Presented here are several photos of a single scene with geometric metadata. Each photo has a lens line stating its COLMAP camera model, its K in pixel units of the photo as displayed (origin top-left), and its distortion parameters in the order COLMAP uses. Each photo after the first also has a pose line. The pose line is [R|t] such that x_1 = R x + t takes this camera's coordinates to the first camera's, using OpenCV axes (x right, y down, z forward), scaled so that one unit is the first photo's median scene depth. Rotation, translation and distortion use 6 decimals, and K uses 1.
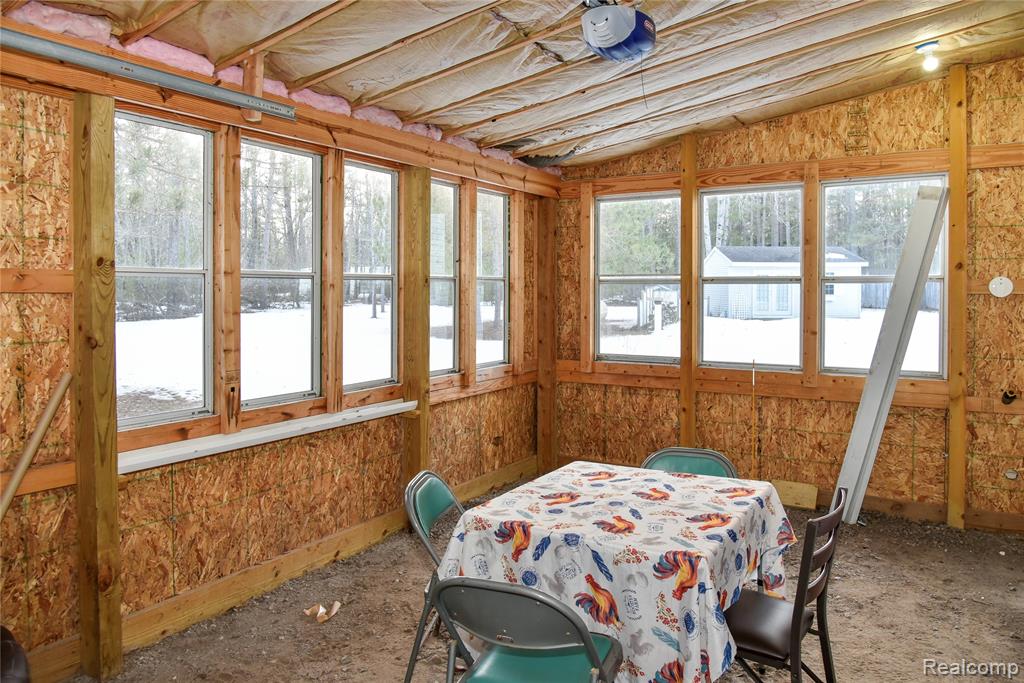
lens RADIAL K [[734.1, 0, 512.0], [0, 734.1, 341.5], [0, 0, 1]] dist [-0.051934, -0.001907]
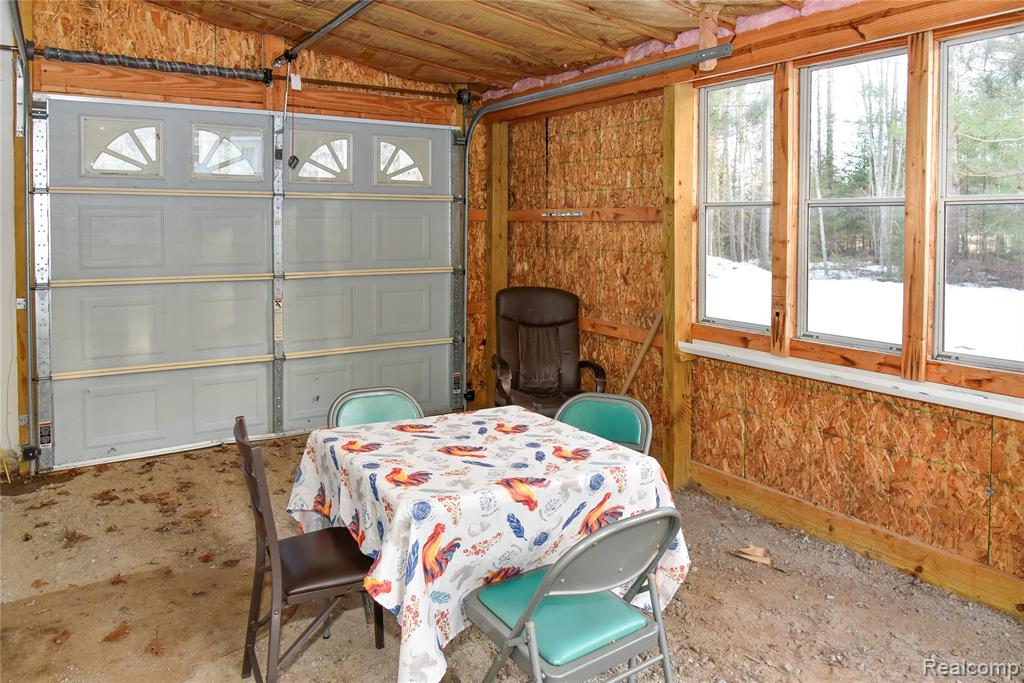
lens RADIAL K [[734.1, 0, 512.0], [0, 734.1, 341.5], [0, 0, 1]] dist [-0.051934, -0.001907]
pose [[-0.454627, 0.112284, -0.883576, 0.743840], [-0.088340, 0.981446, 0.170174, -0.042266], [0.886290, 0.155421, -0.436273, 1.134558]]
